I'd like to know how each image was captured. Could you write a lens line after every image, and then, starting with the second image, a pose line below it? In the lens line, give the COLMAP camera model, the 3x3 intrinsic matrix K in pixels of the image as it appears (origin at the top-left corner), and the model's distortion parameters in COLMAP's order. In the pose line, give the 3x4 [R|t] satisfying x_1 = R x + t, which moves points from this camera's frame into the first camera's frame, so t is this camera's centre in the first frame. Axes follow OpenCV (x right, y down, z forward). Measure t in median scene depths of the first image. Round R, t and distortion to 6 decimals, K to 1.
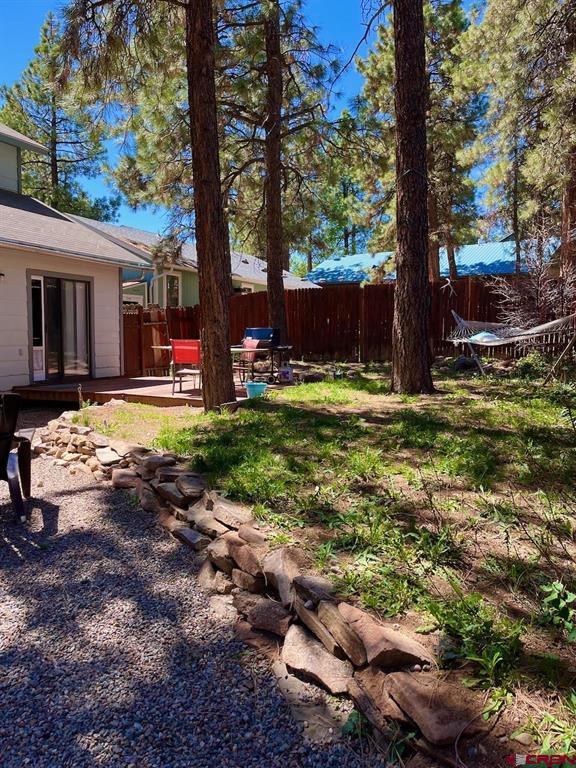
lens RADIAL K [[578.3, 0, 284.2], [0, 578.3, 388.3], [0, 0, 1]] dist [0.064913, -0.078614]
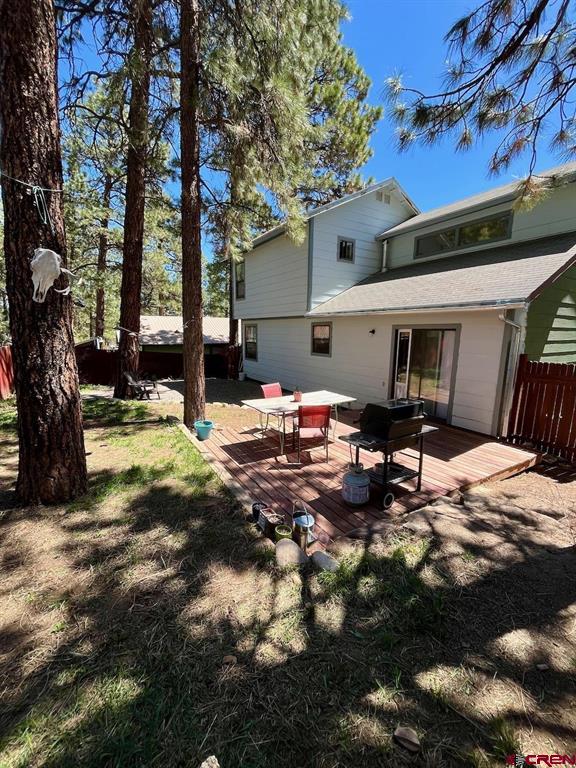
lens RADIAL K [[311.7, 0, 290.3], [0, 311.7, 382.7], [0, 0, 1]] dist [-0.000847, -0.000761]
pose [[-0.527463, 0.118579, -0.841262, 0.504508], [-0.101038, 0.974429, 0.200699, -0.305038], [0.843549, 0.190860, -0.501994, 1.856672]]
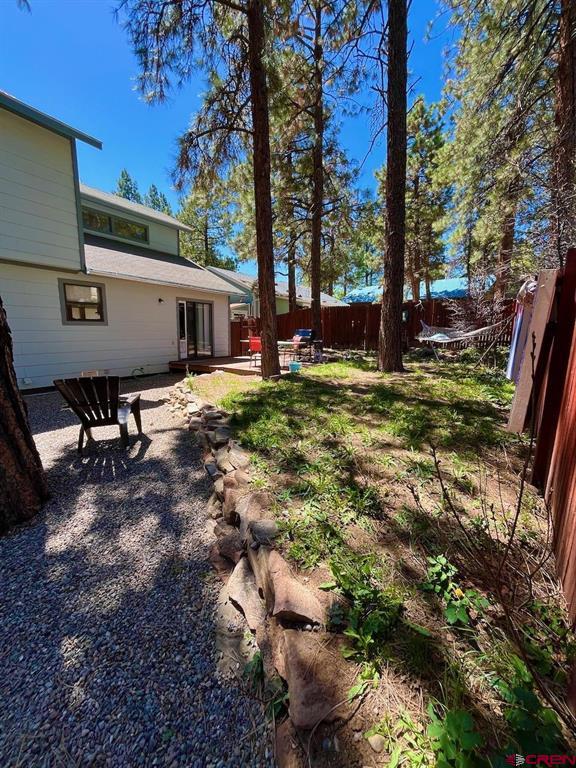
lens RADIAL K [[311.7, 0, 284.4], [0, 311.7, 383.6], [0, 0, 1]] dist [-0.000847, -0.000761]
pose [[0.989098, 0.031285, -0.143900, 0.068849], [-0.020609, 0.996964, 0.075092, -0.021963], [0.145813, -0.071308, 0.986739, 0.103488]]
